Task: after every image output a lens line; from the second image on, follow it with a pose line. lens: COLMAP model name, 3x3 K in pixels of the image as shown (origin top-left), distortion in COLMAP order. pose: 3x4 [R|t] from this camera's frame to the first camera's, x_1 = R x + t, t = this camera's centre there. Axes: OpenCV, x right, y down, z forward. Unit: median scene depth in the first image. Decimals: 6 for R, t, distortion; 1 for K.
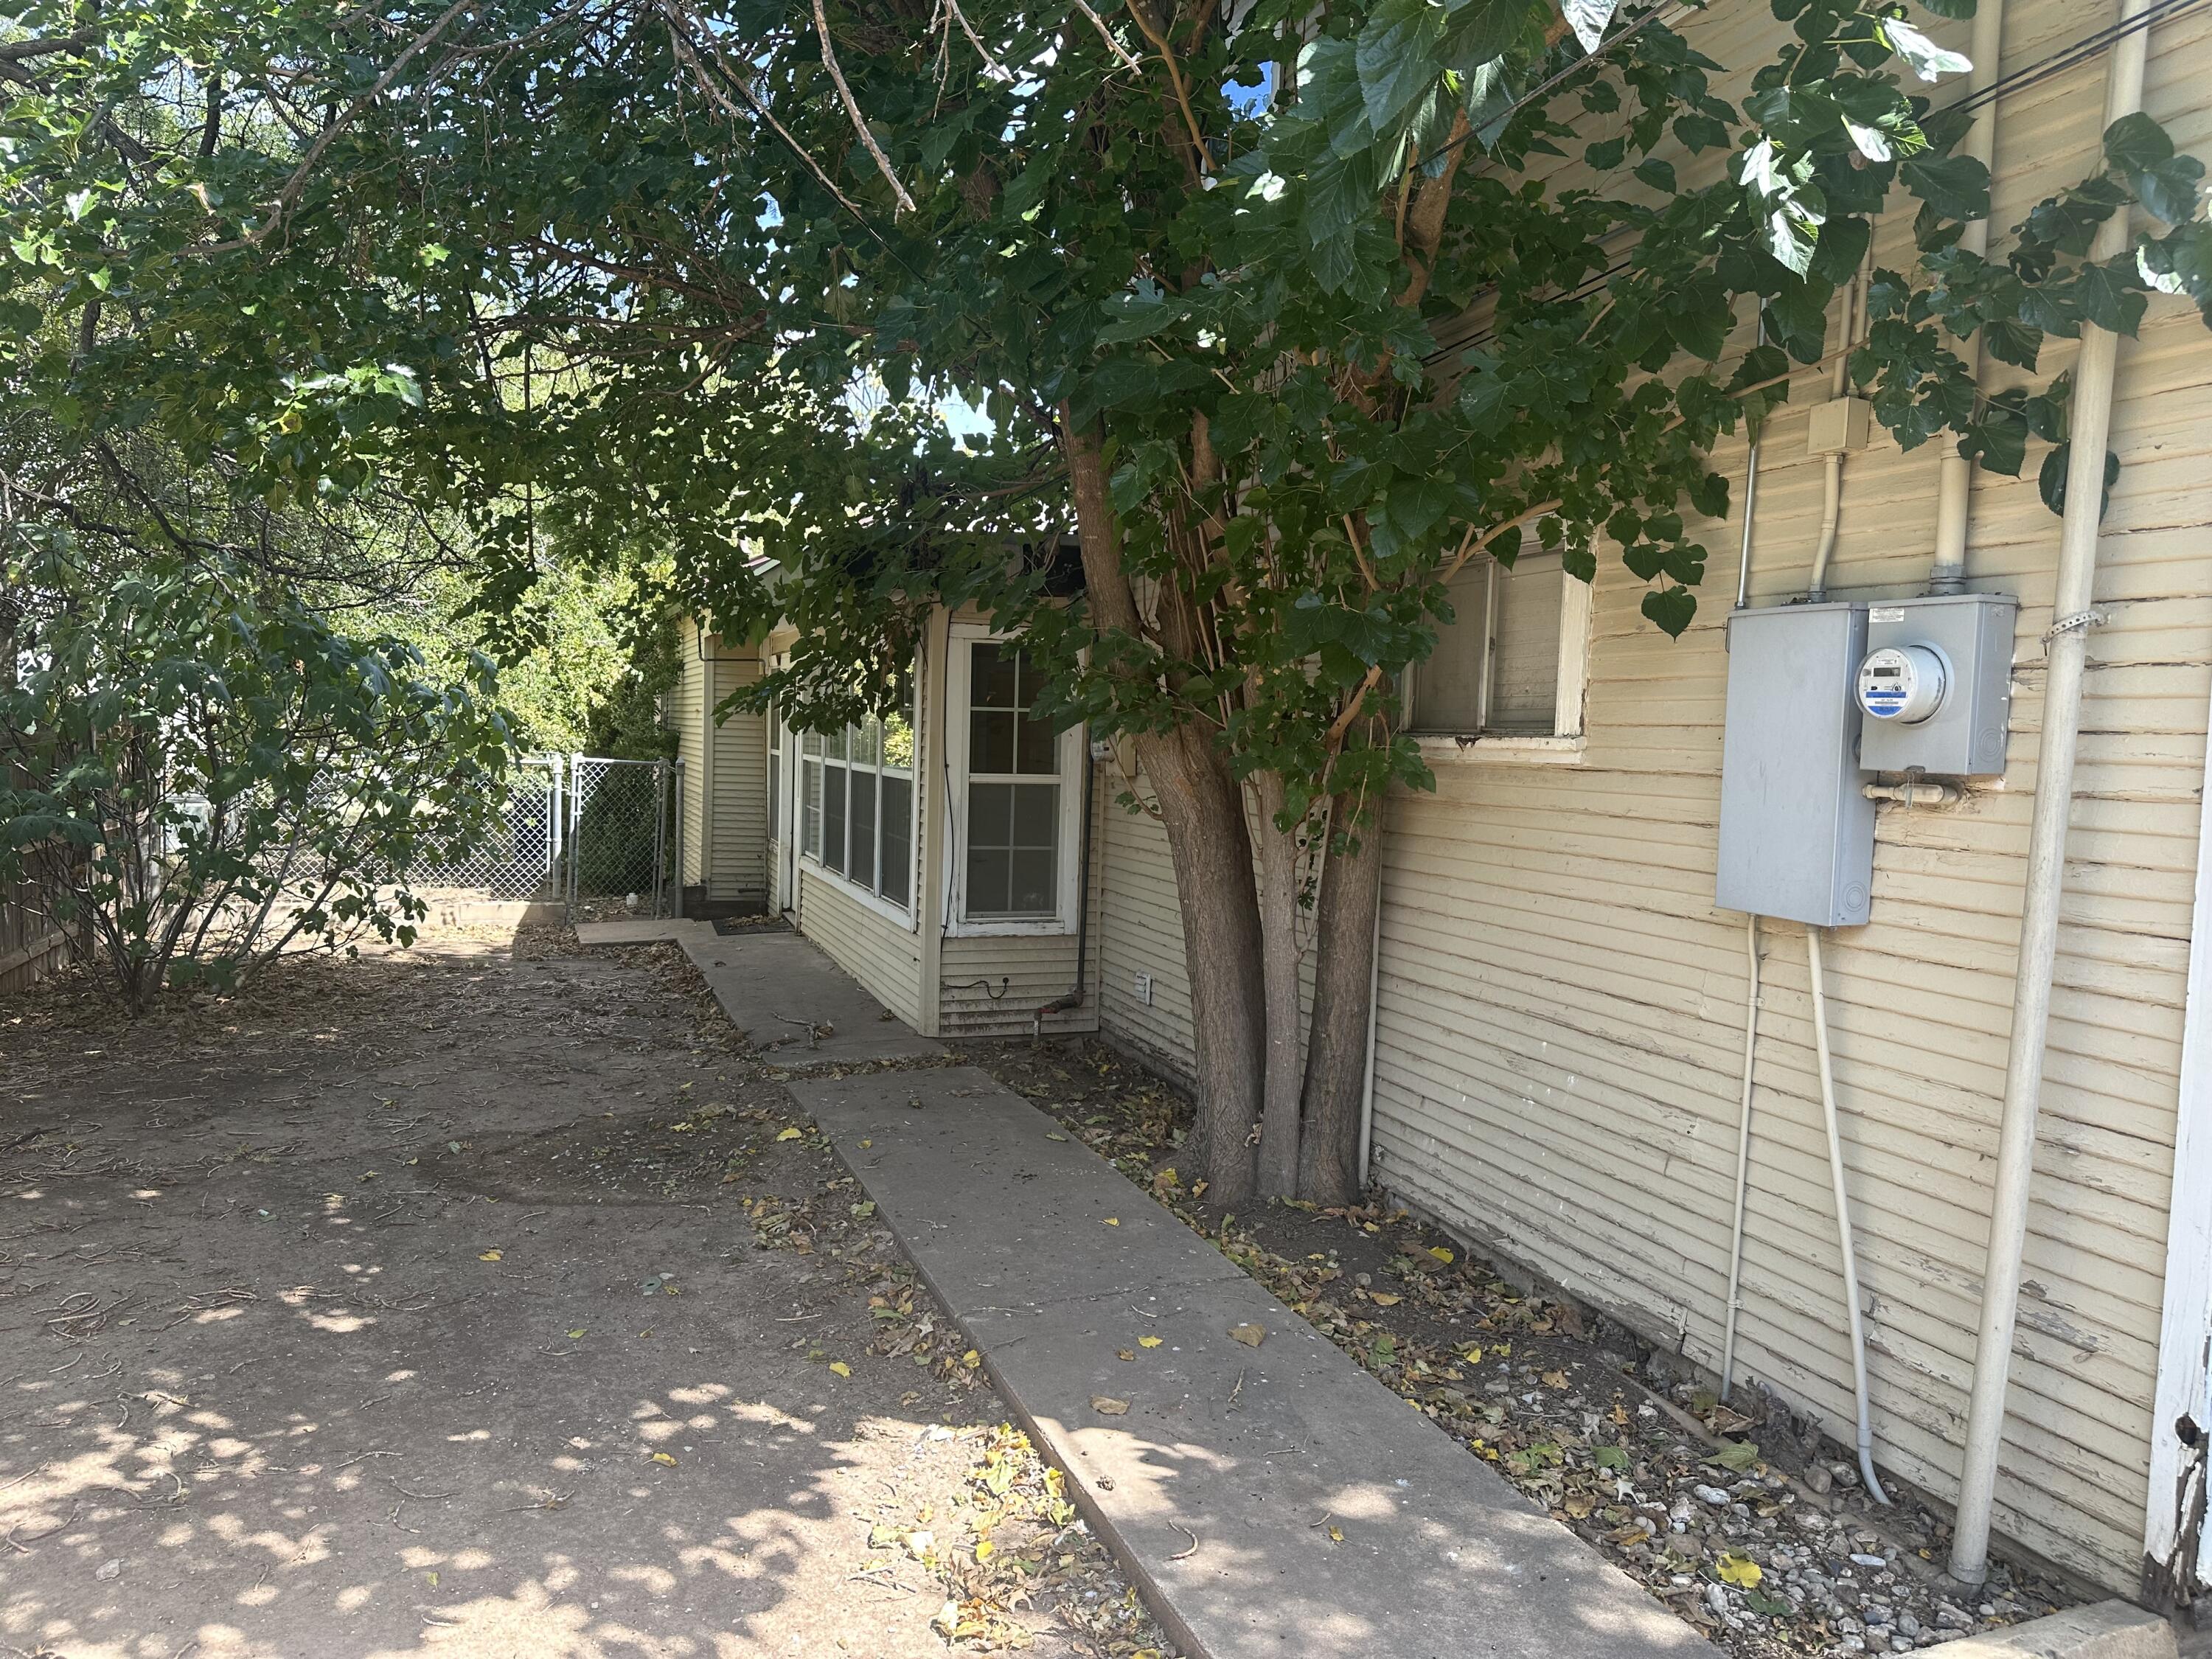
lens RADIAL K [[1560.0, 0, 1104.0], [0, 1560.0, 824.9], [0, 0, 1]] dist [0.057228, -0.068291]
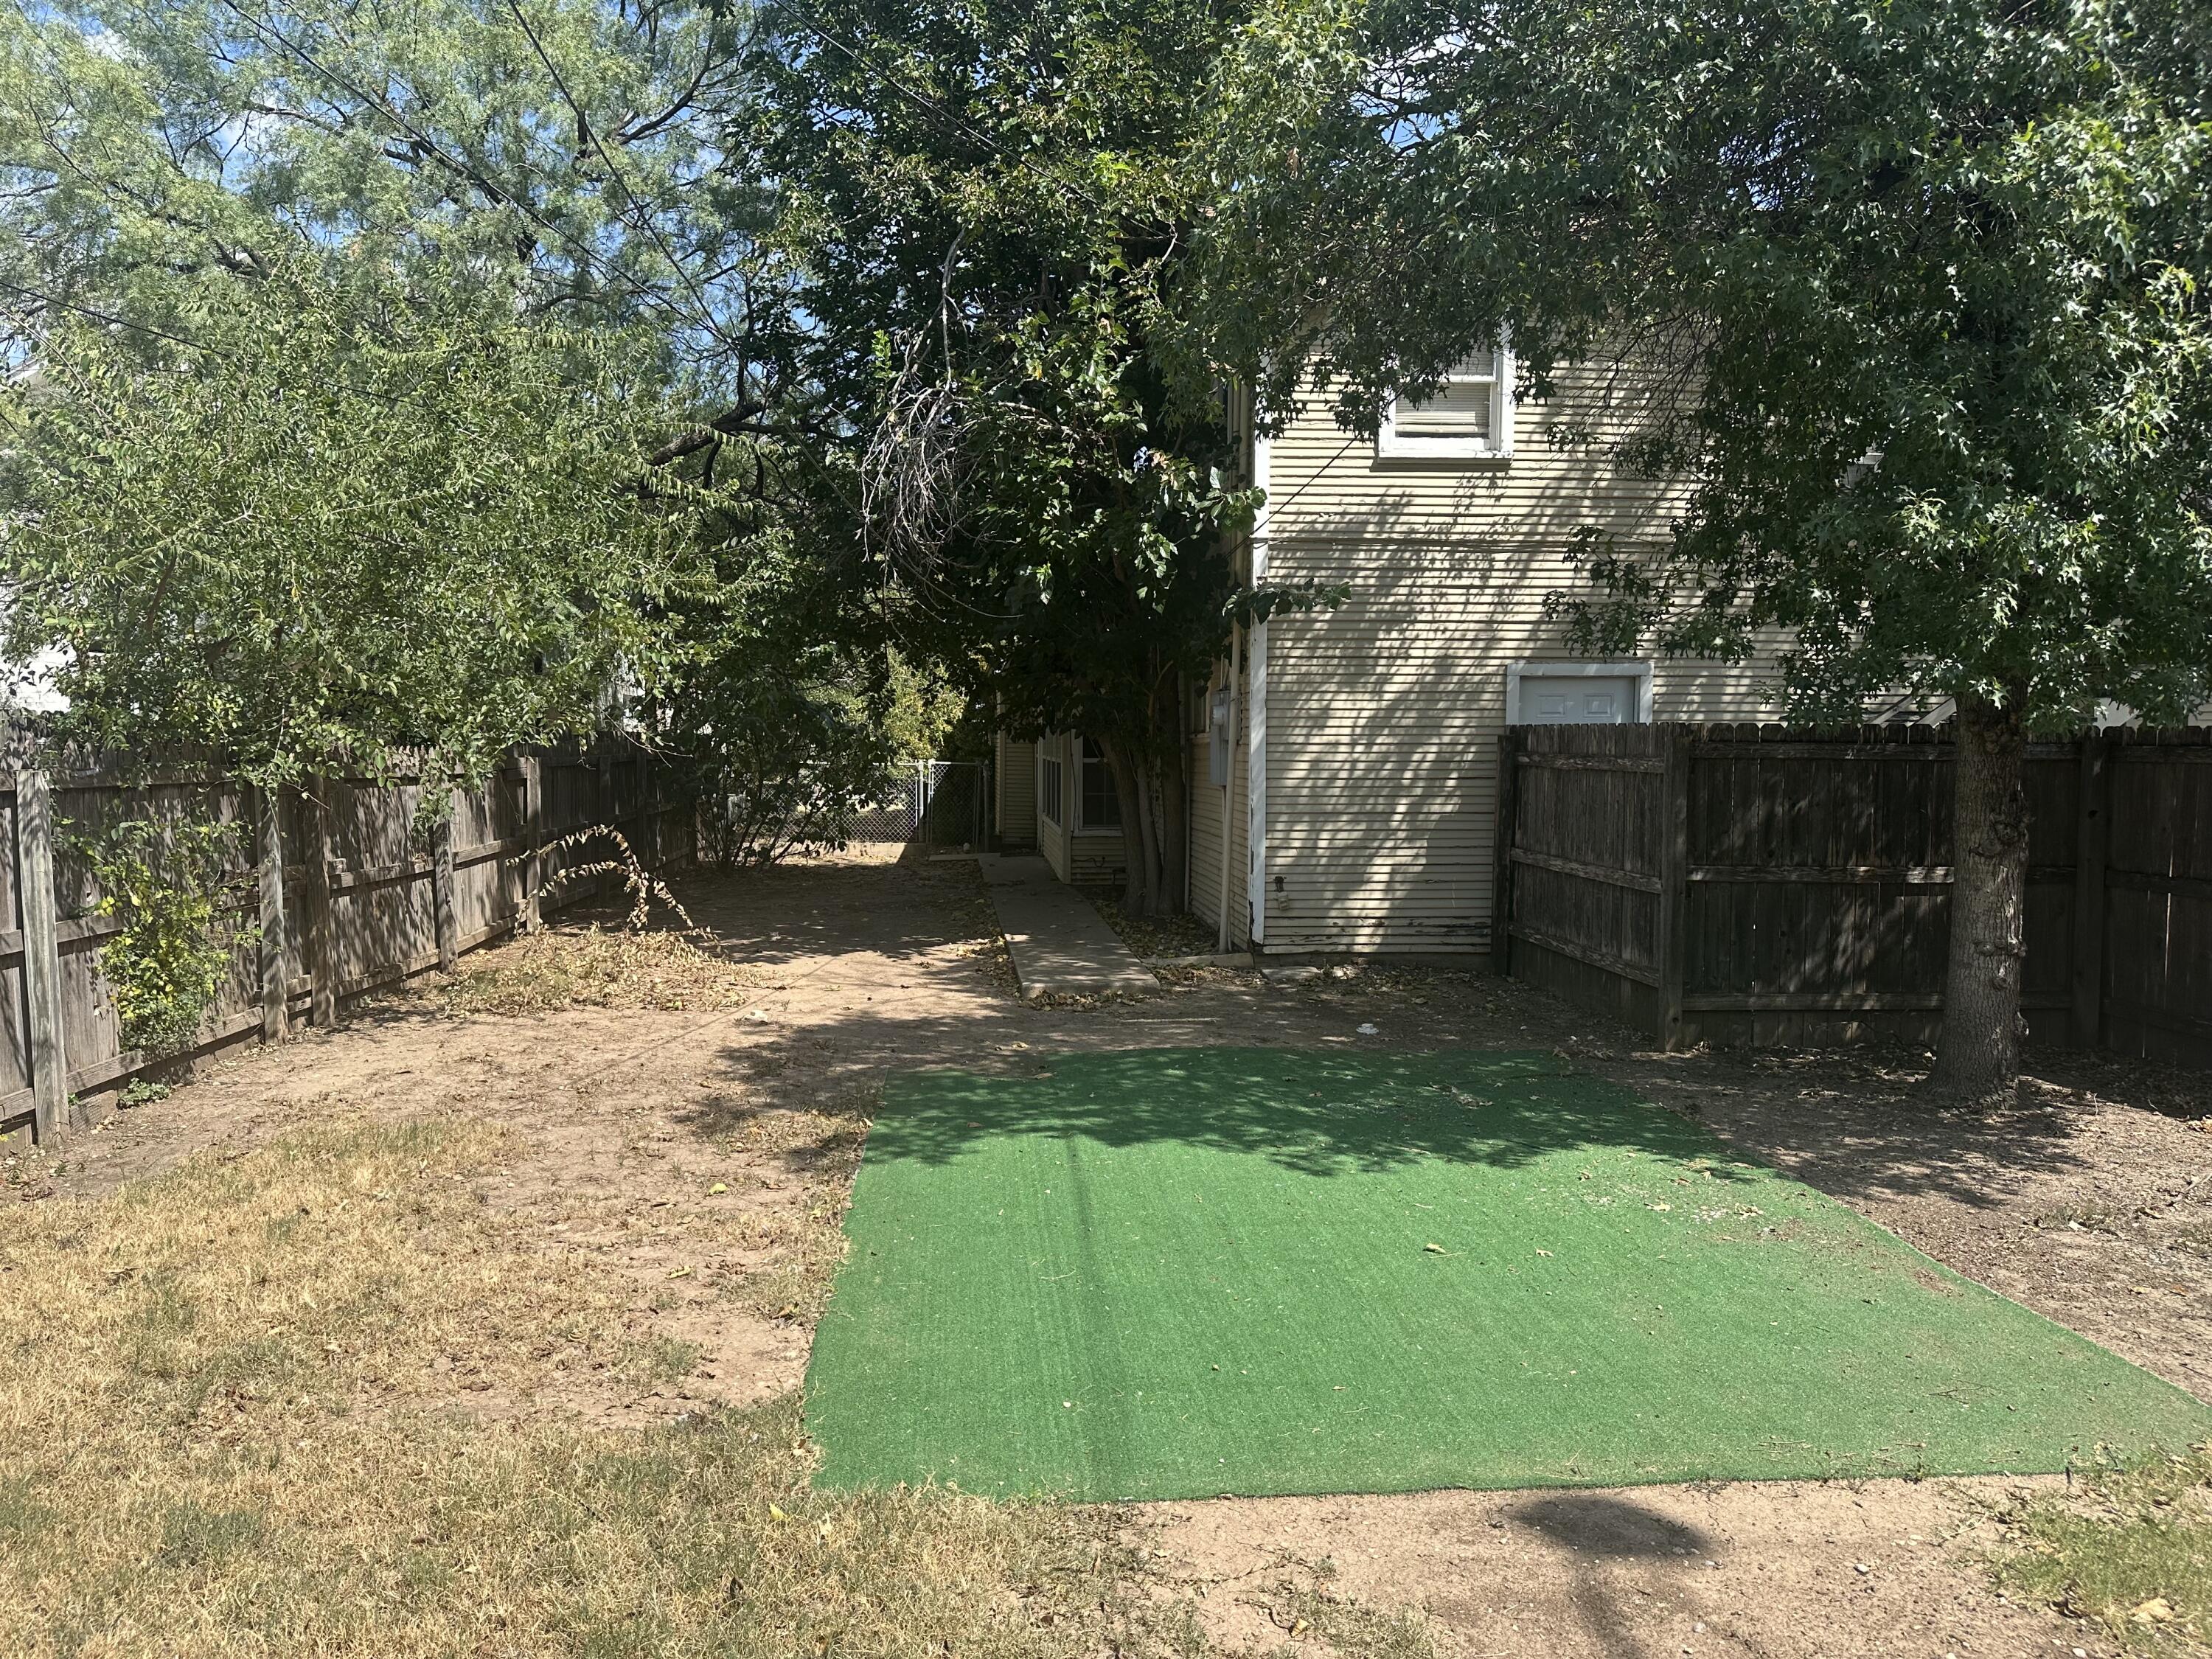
lens RADIAL K [[1560.0, 0, 1106.7], [0, 1560.0, 832.3], [0, 0, 1]] dist [0.057228, -0.068291]
pose [[0.967281, -0.011239, -0.253459, 0.405551], [0.009529, 0.999923, -0.007973, 0.071254], [0.253529, 0.005297, 0.967313, -0.879913]]
